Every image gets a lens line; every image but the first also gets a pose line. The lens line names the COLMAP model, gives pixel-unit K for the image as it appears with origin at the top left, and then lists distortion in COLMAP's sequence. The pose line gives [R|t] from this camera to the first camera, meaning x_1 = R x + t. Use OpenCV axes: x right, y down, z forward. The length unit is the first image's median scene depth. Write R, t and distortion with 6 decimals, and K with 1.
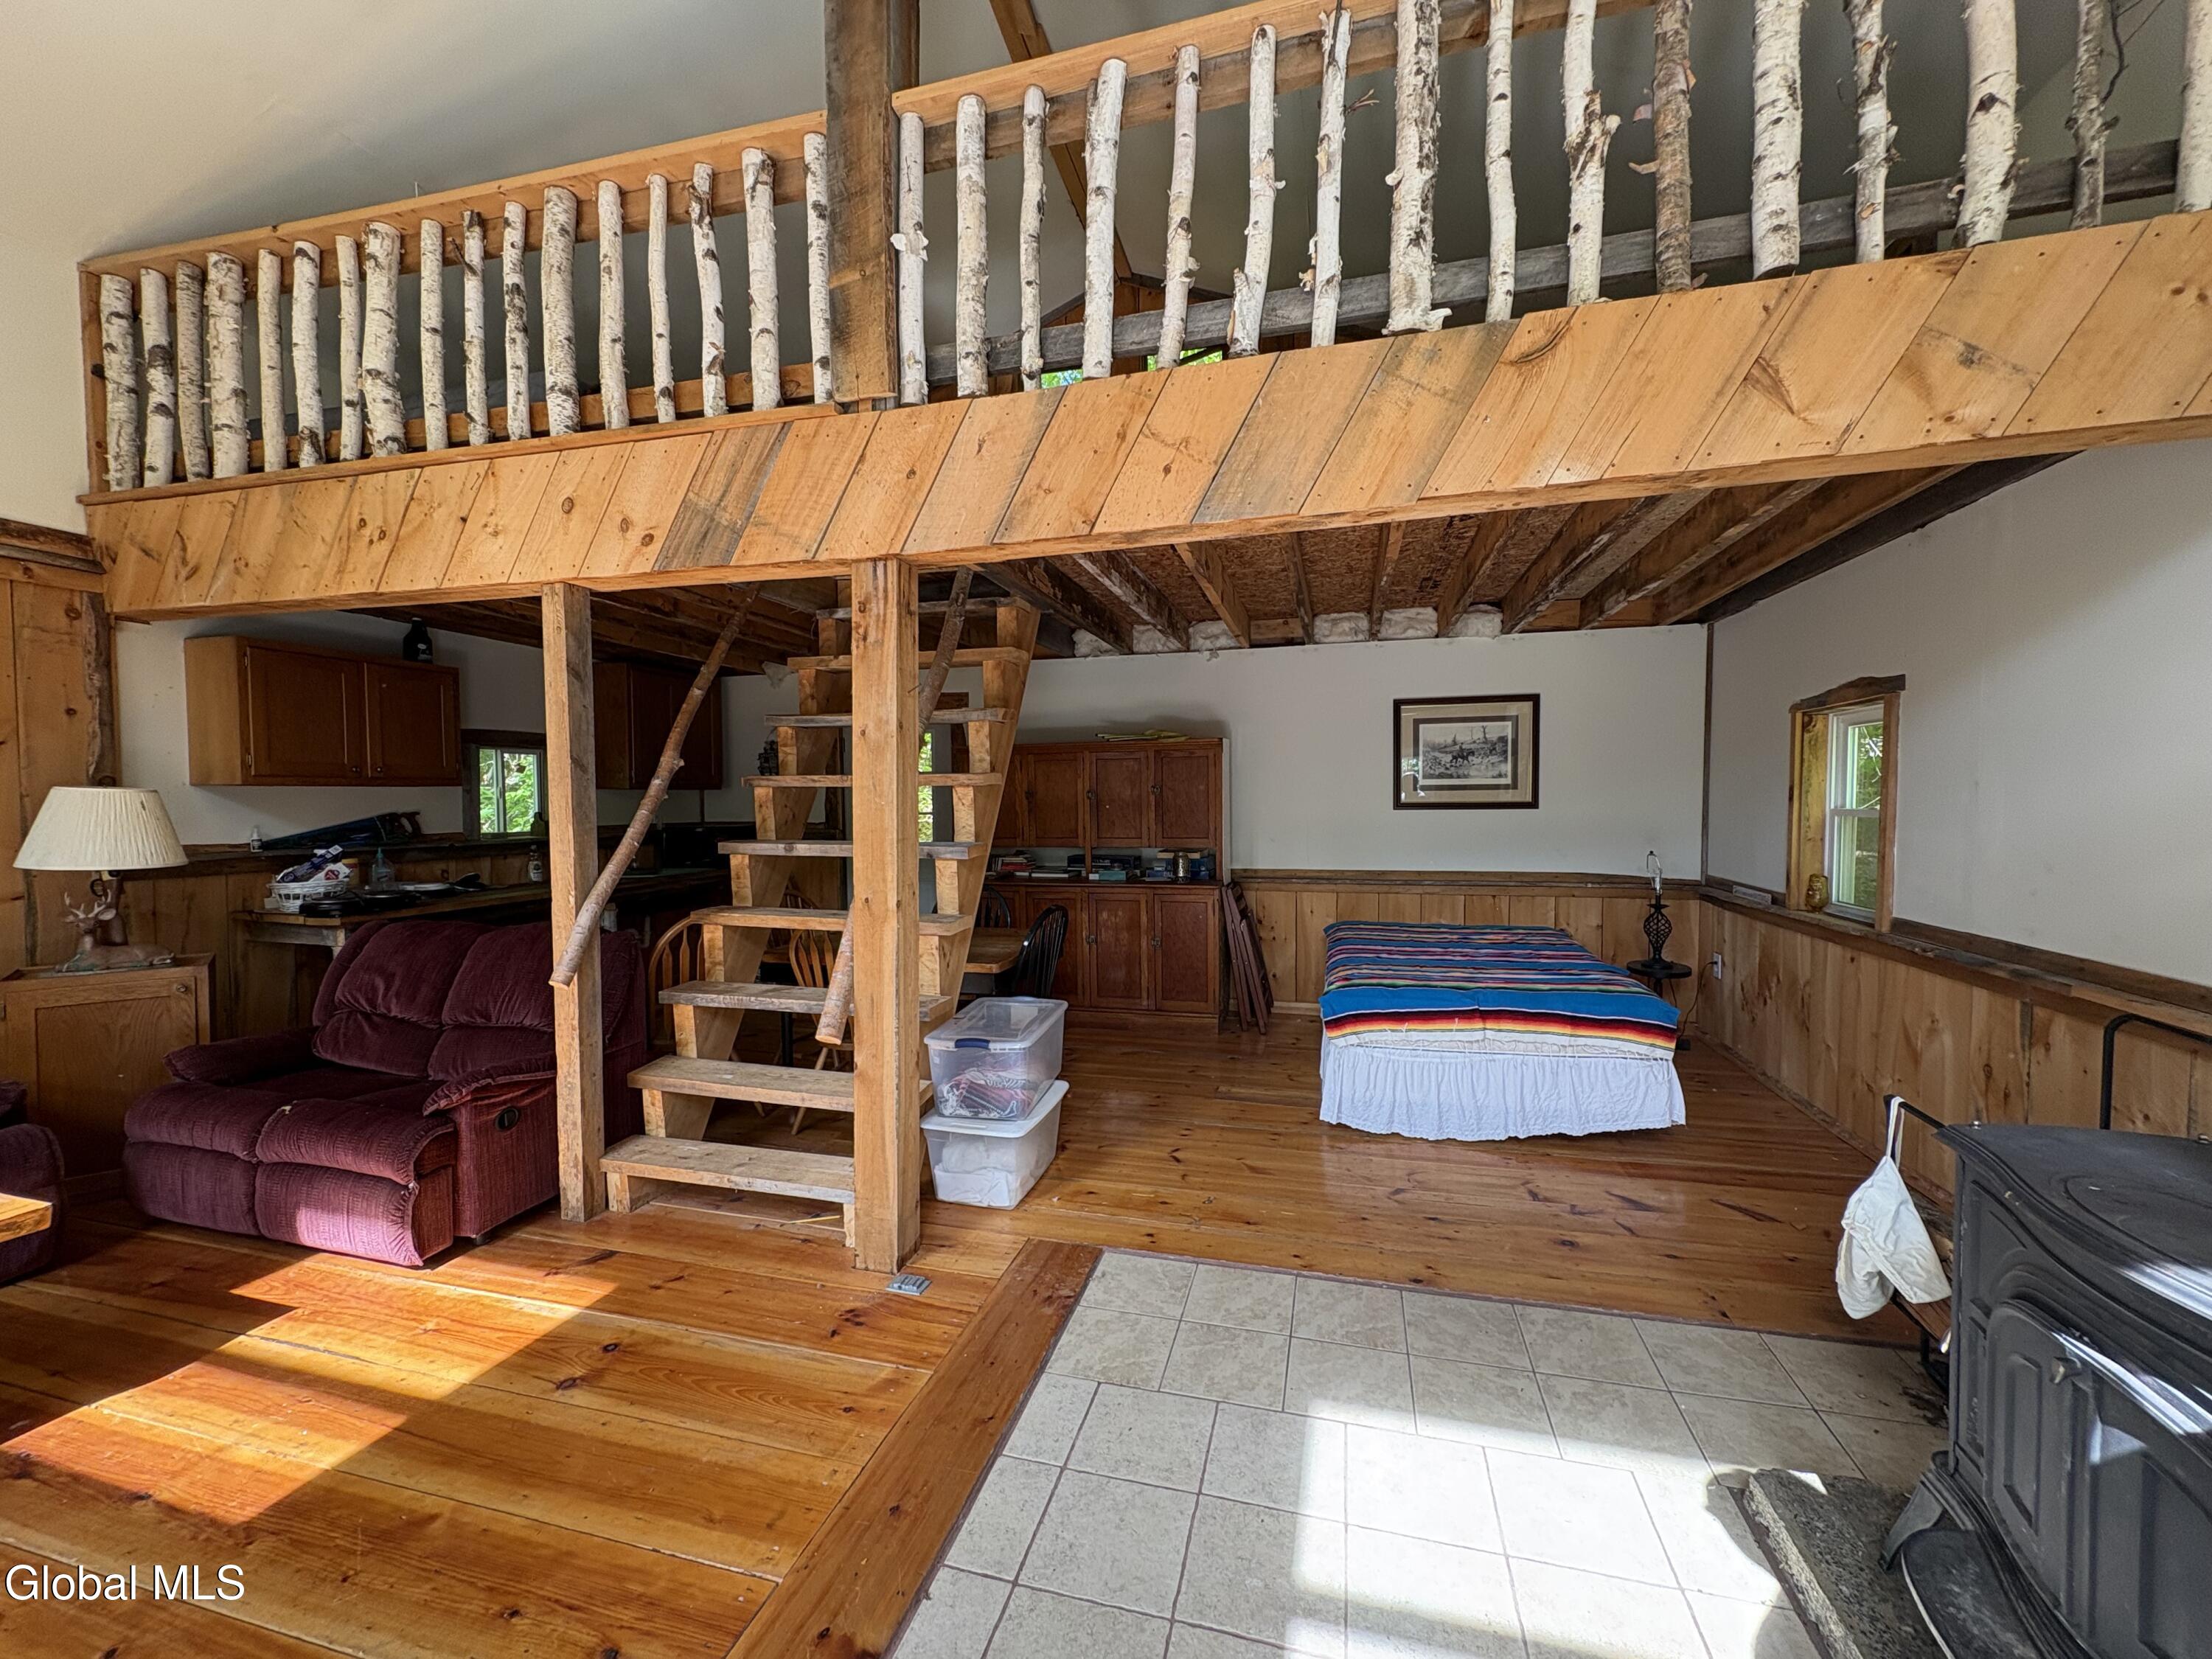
lens RADIAL K [[879.4, 0, 1107.5], [0, 879.4, 828.2], [0, 0, 1]] dist [0.000515, -0.000135]
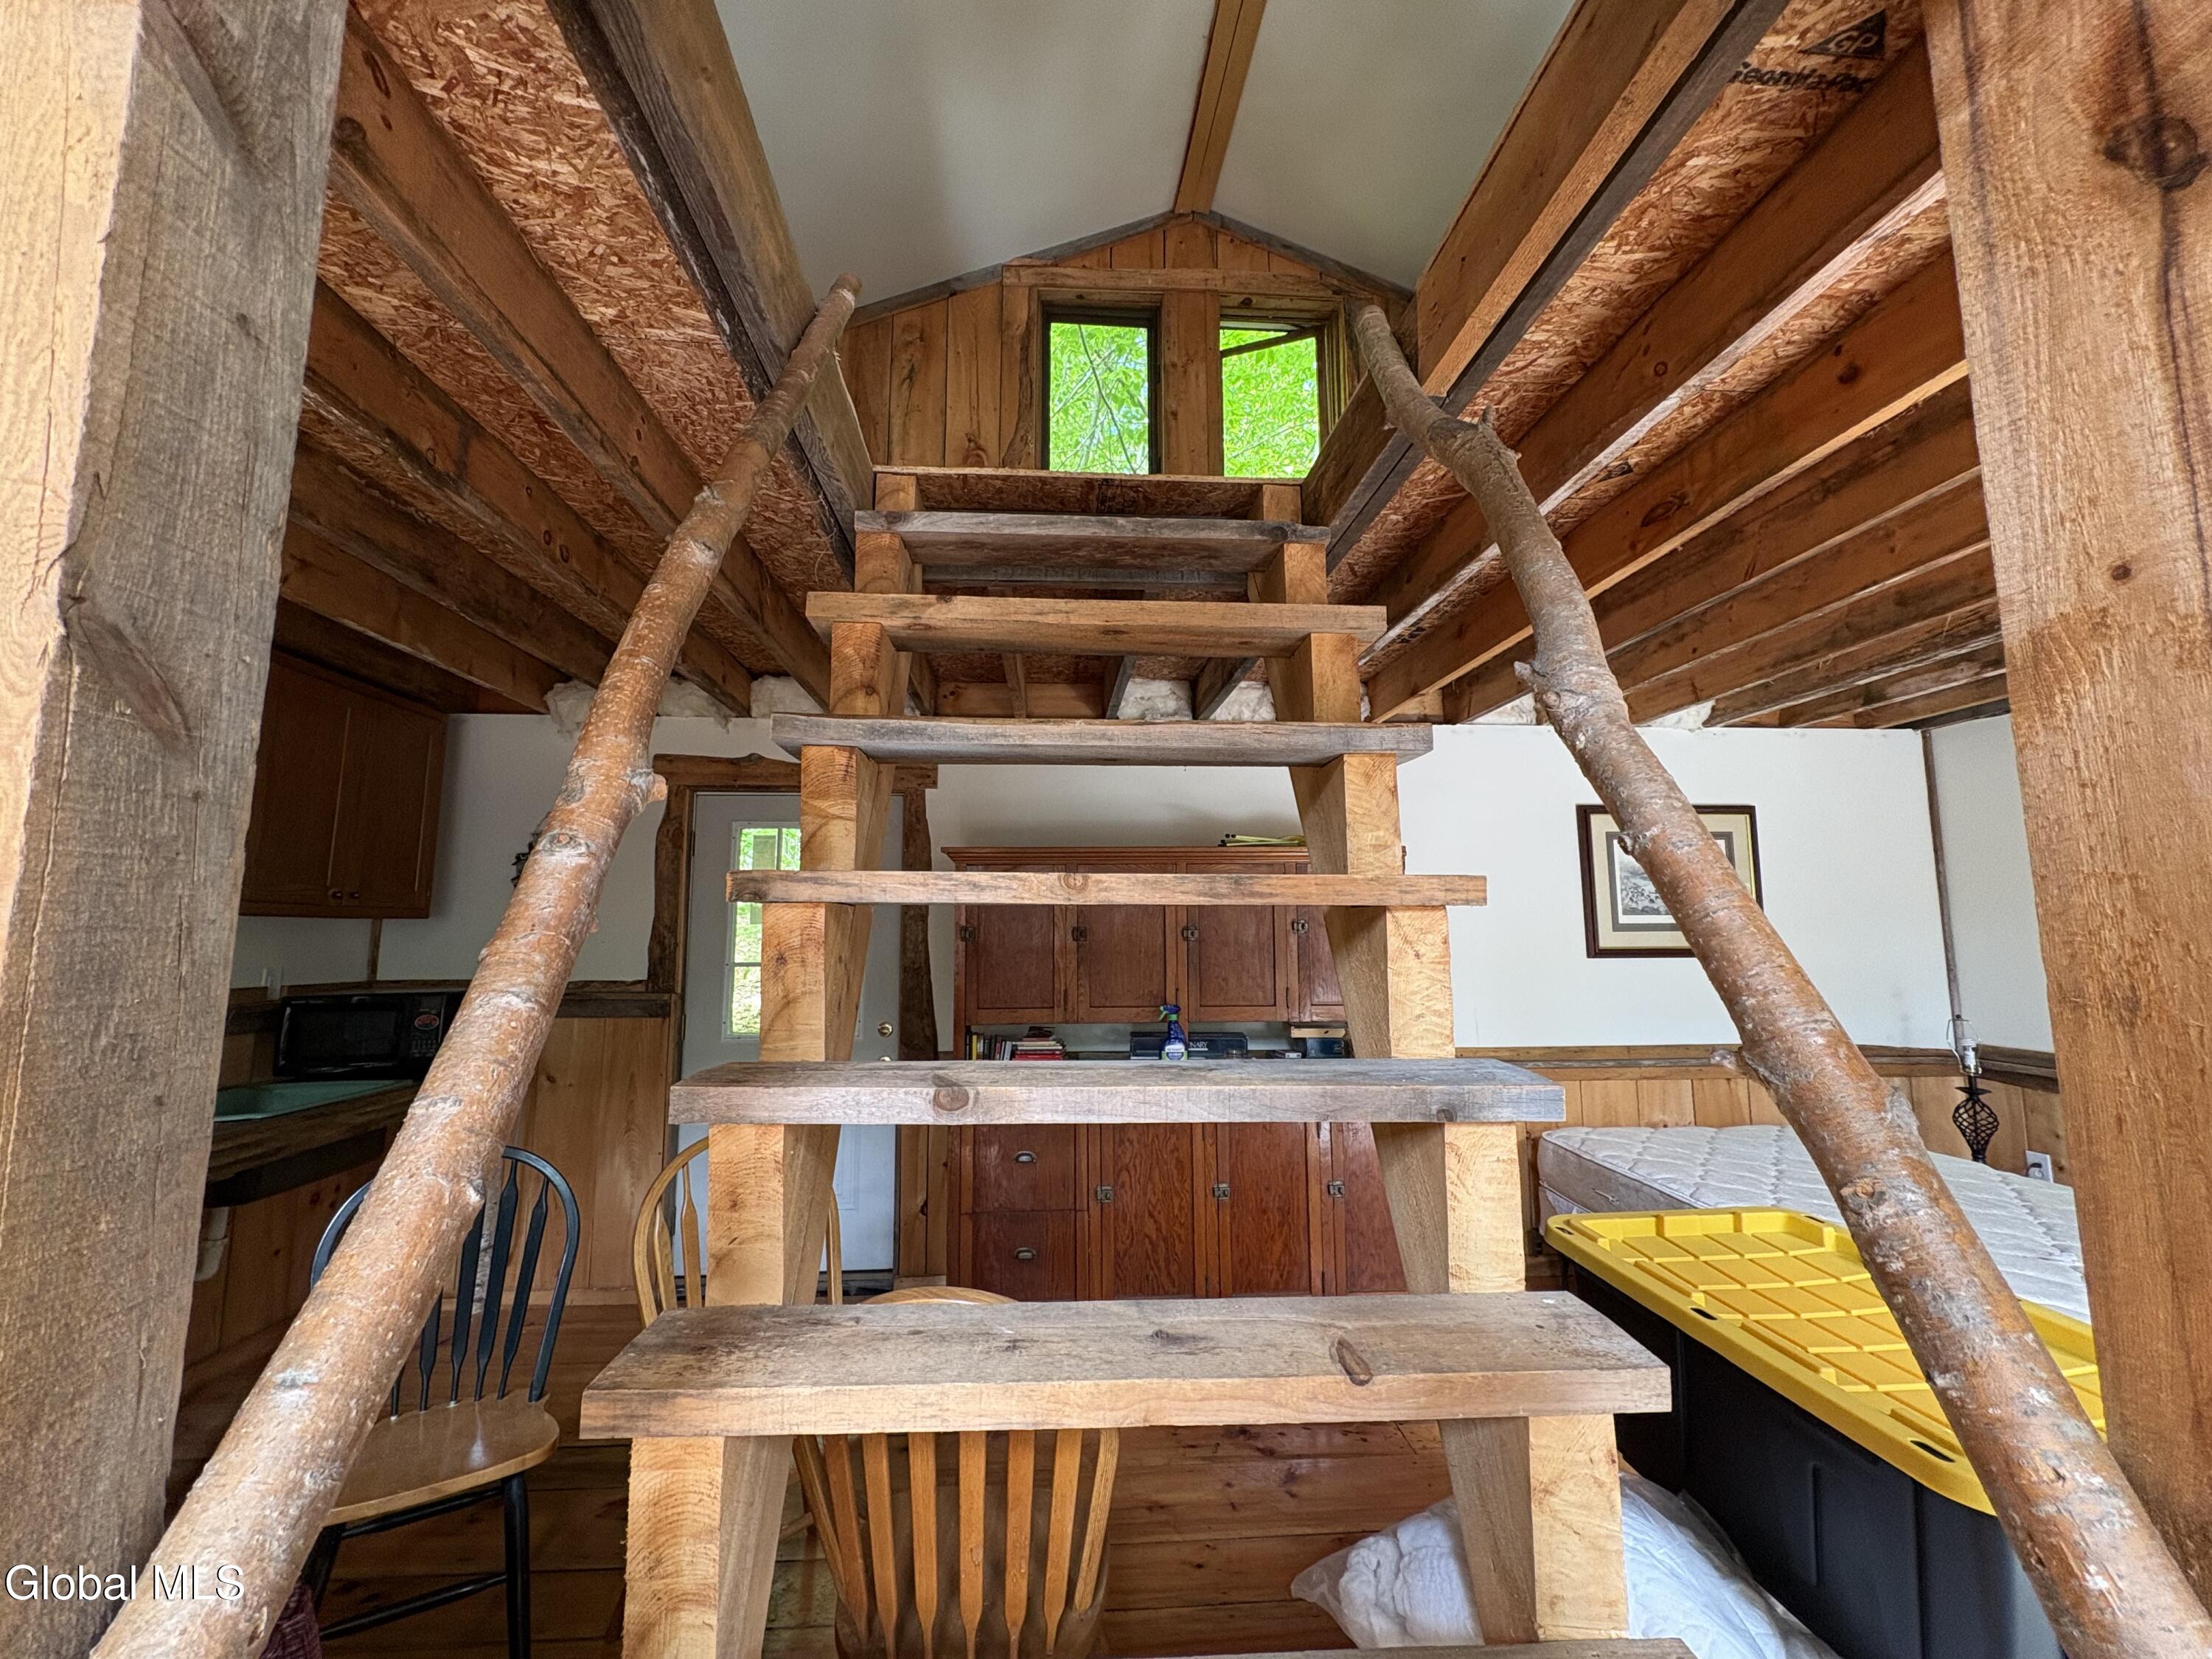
lens RADIAL K [[879.4, 0, 1111.3], [0, 879.4, 825.0], [0, 0, 1]] dist [0.000515, -0.000135]
pose [[0.946721, 0.046549, 0.318673, -0.422985], [0.005947, 0.986804, -0.161811, -0.022379], [-0.322000, 0.155085, 0.933951, 0.700497]]
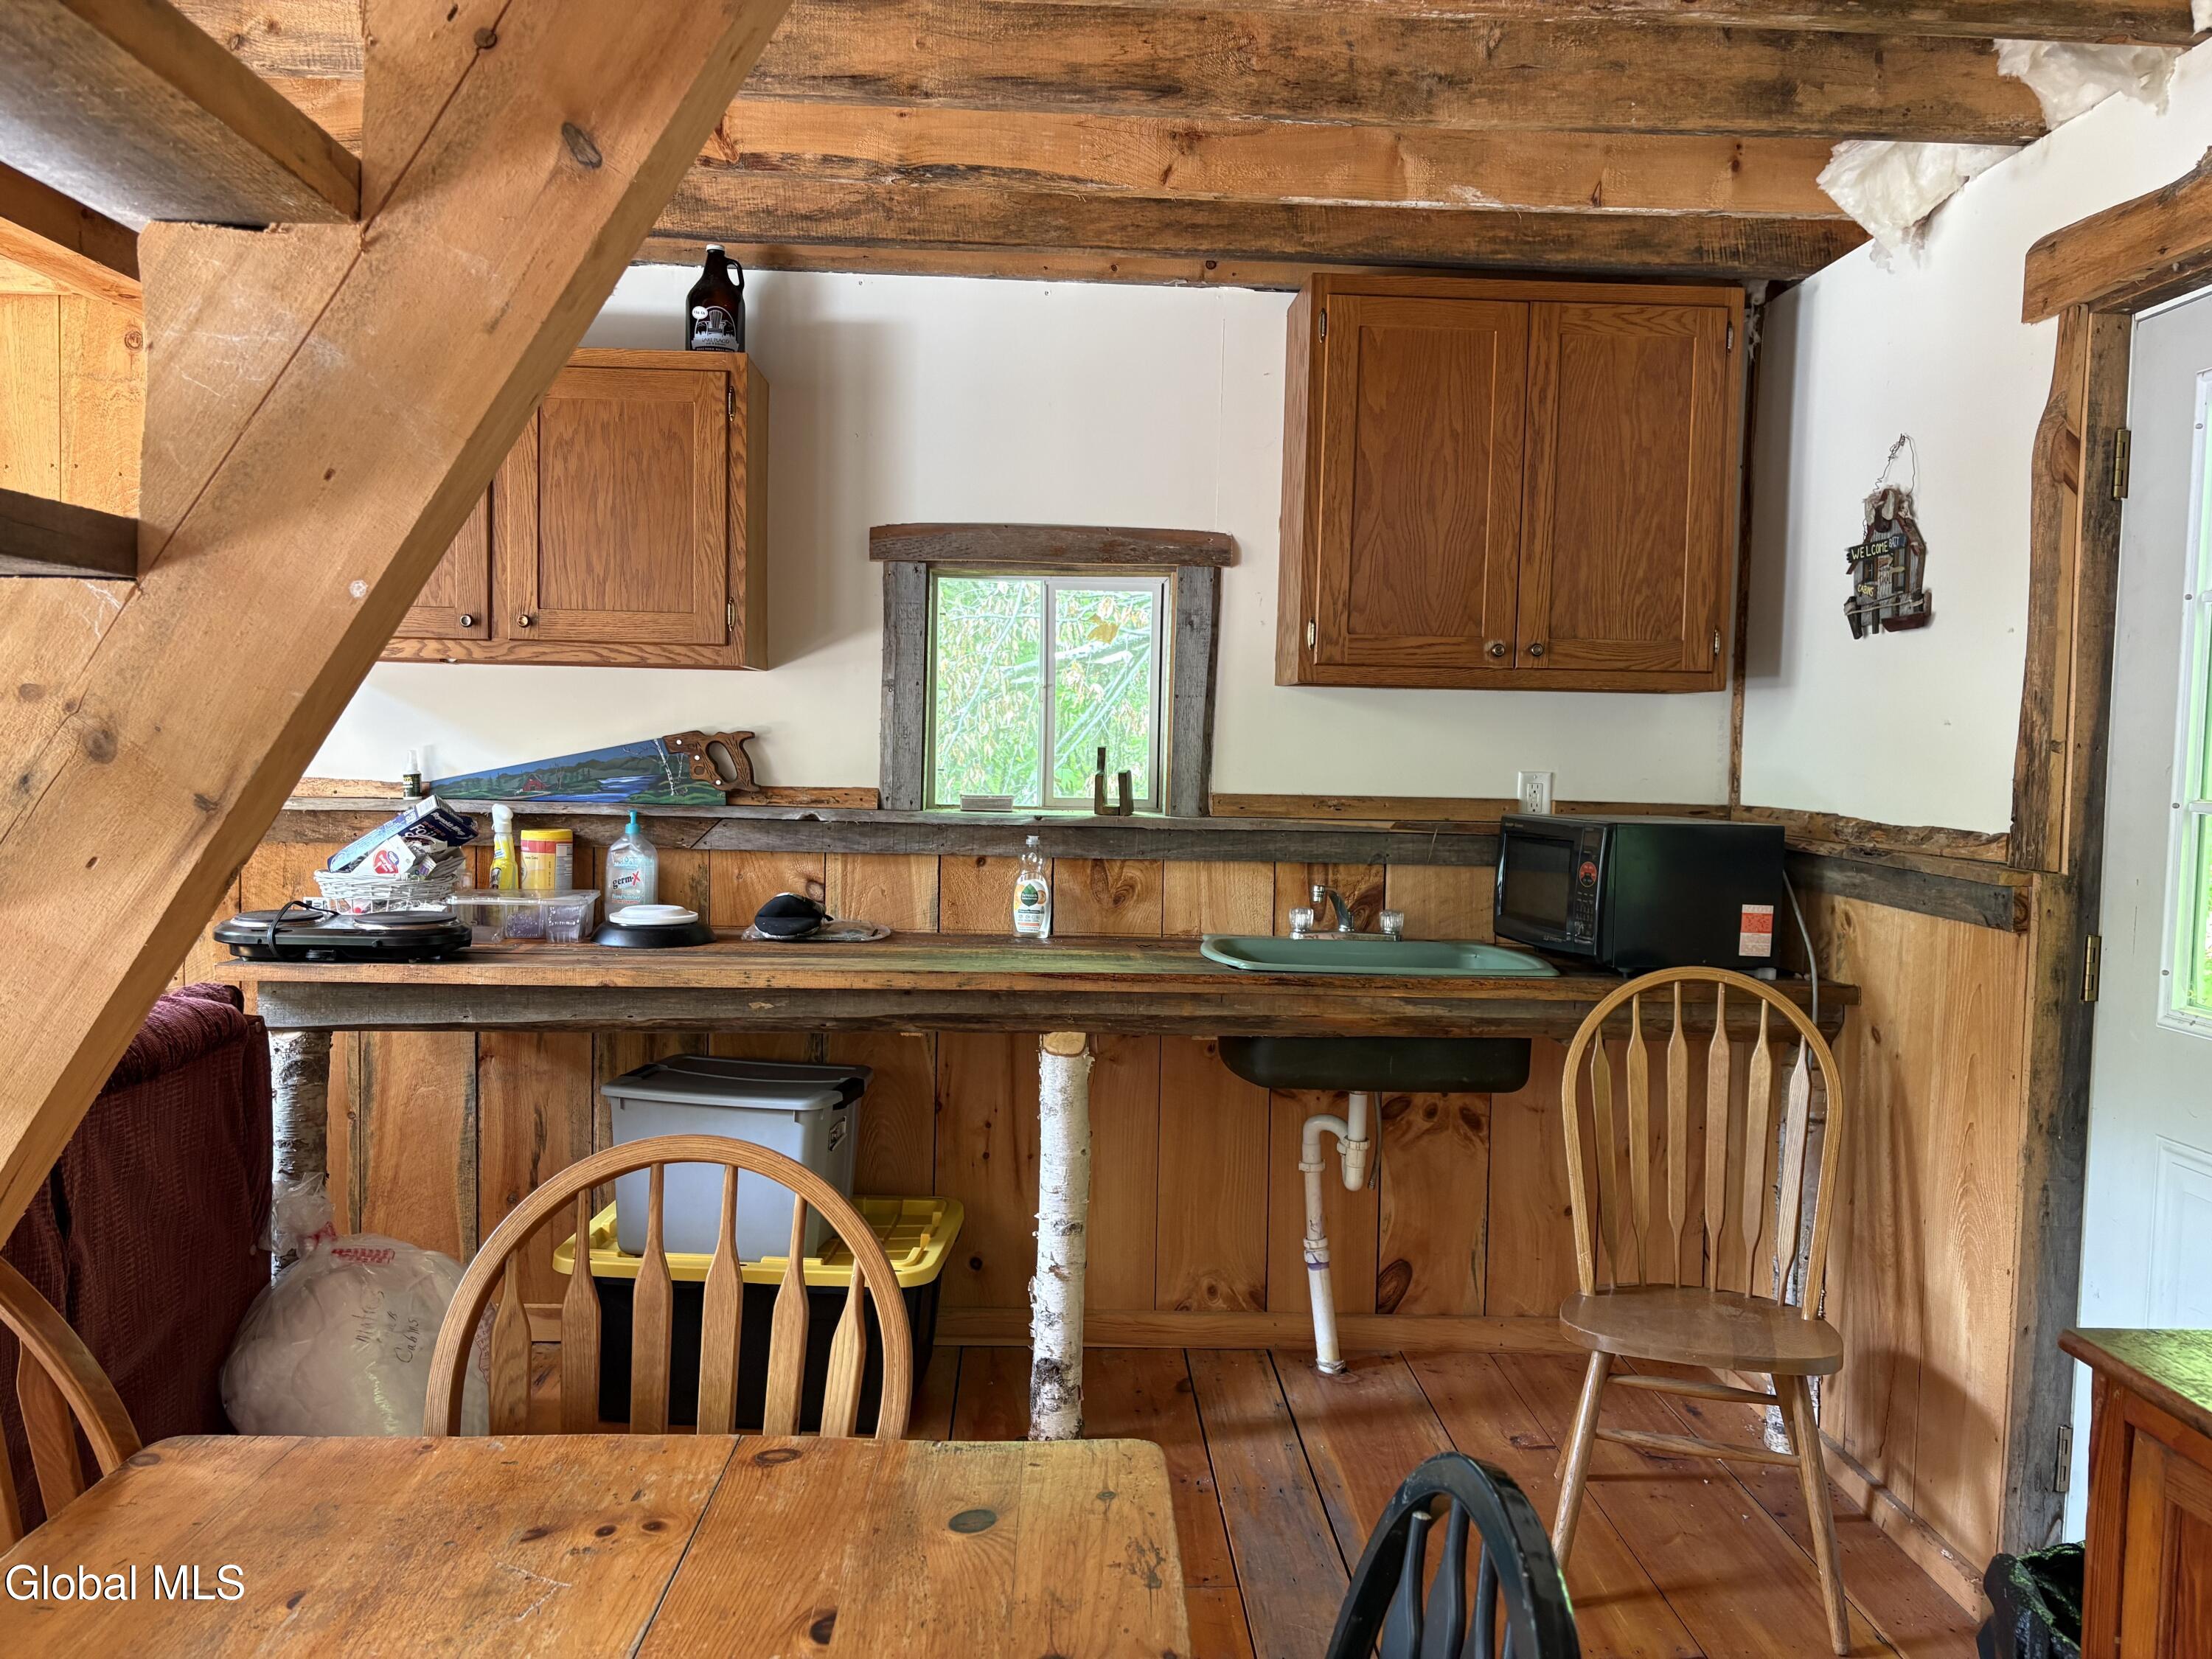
lens RADIAL K [[1669.1, 0, 1097.2], [0, 1669.1, 828.9], [0, 0, 1]] dist [0.039262, -0.043817]
pose [[0.292452, 0.065037, -0.954066, 0.017410], [-0.060042, 0.996965, 0.049557, -0.029153], [0.954394, 0.042791, 0.295469, 1.243125]]
